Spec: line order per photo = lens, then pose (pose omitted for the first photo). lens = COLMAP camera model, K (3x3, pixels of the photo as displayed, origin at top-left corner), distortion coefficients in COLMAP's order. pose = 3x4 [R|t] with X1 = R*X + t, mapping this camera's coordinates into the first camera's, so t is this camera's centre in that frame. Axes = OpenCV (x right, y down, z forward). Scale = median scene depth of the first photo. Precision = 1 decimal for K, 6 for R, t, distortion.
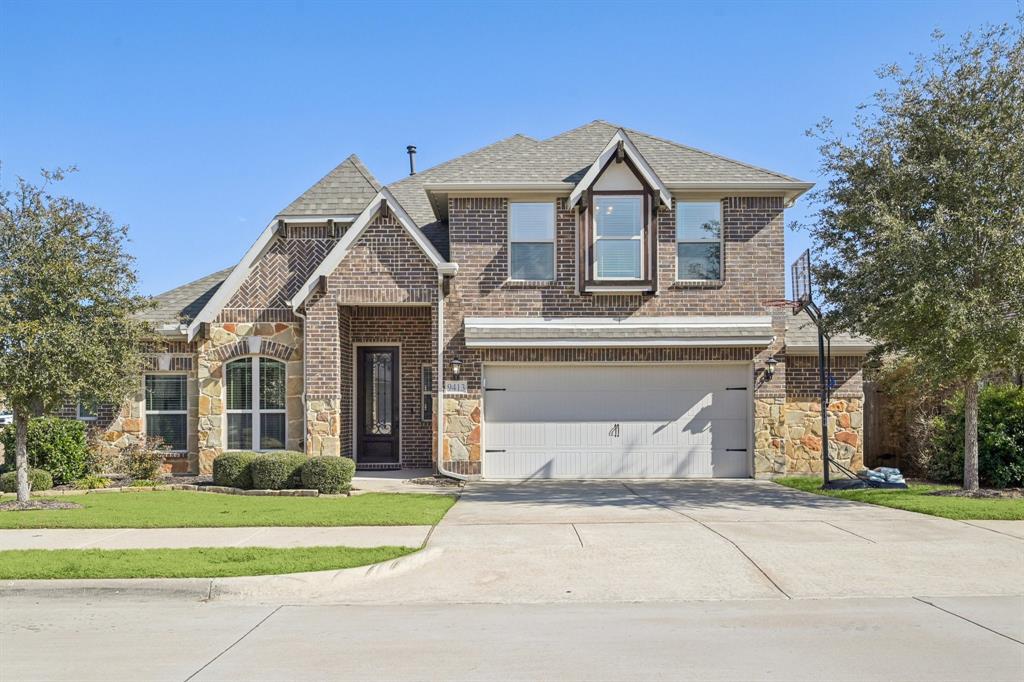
lens RADIAL K [[955.6, 0, 509.0], [0, 955.6, 362.5], [0, 0, 1]] dist [-0.010049, 0.000000]
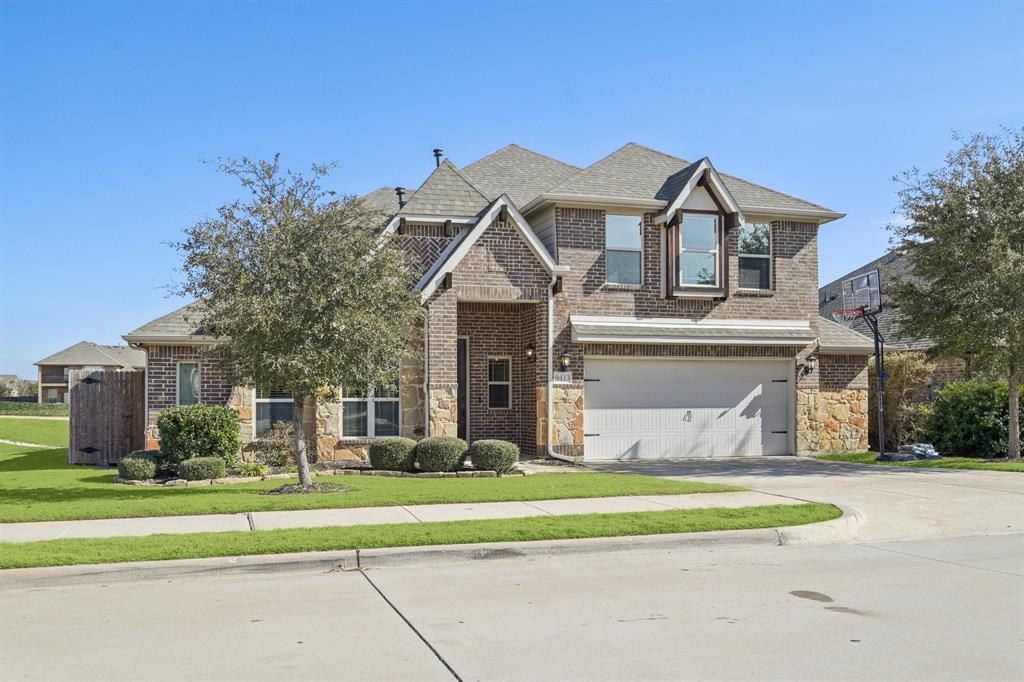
lens RADIAL K [[955.6, 0, 509.5], [0, 955.6, 346.9], [0, 0, 1]] dist [-0.010049, 0.000000]
pose [[0.953760, 0.017448, 0.300061, -0.447610], [-0.014731, 0.999827, -0.011316, 0.003419], [-0.300207, 0.006373, 0.953853, -0.040563]]
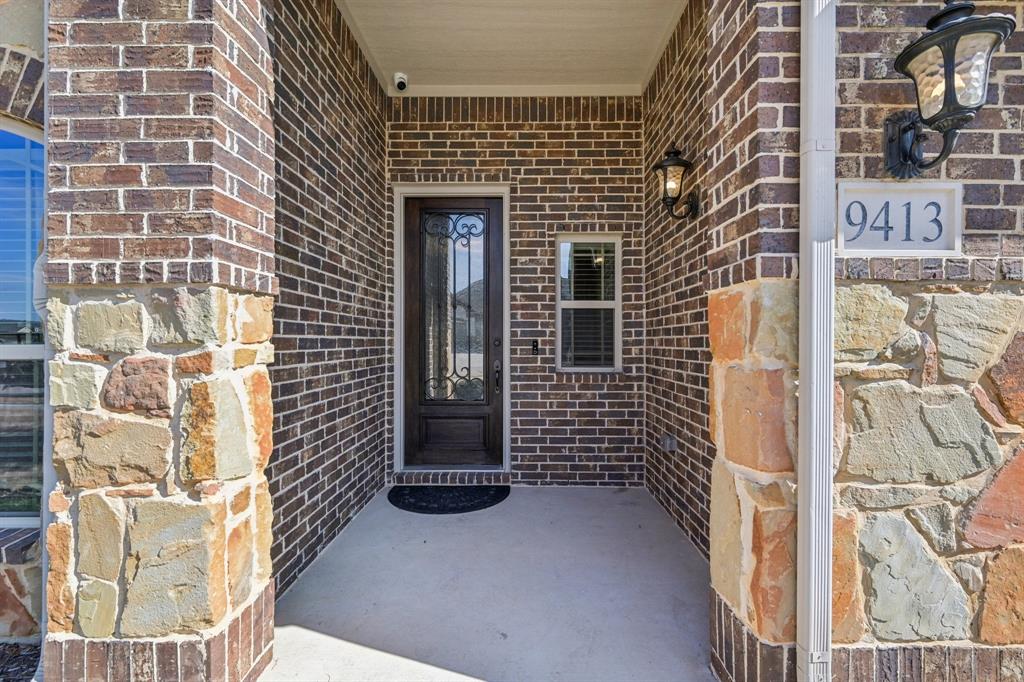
lens RADIAL K [[443.8, 0, 521.1], [0, 443.8, 335.1], [0, 0, 1]] dist [0.002582, 0.000267]
pose [[0.999970, 0.002502, 0.007324, -0.124342], [-0.002762, 0.999361, 0.035641, 0.044007], [-0.007230, -0.035660, 0.999338, 0.918150]]
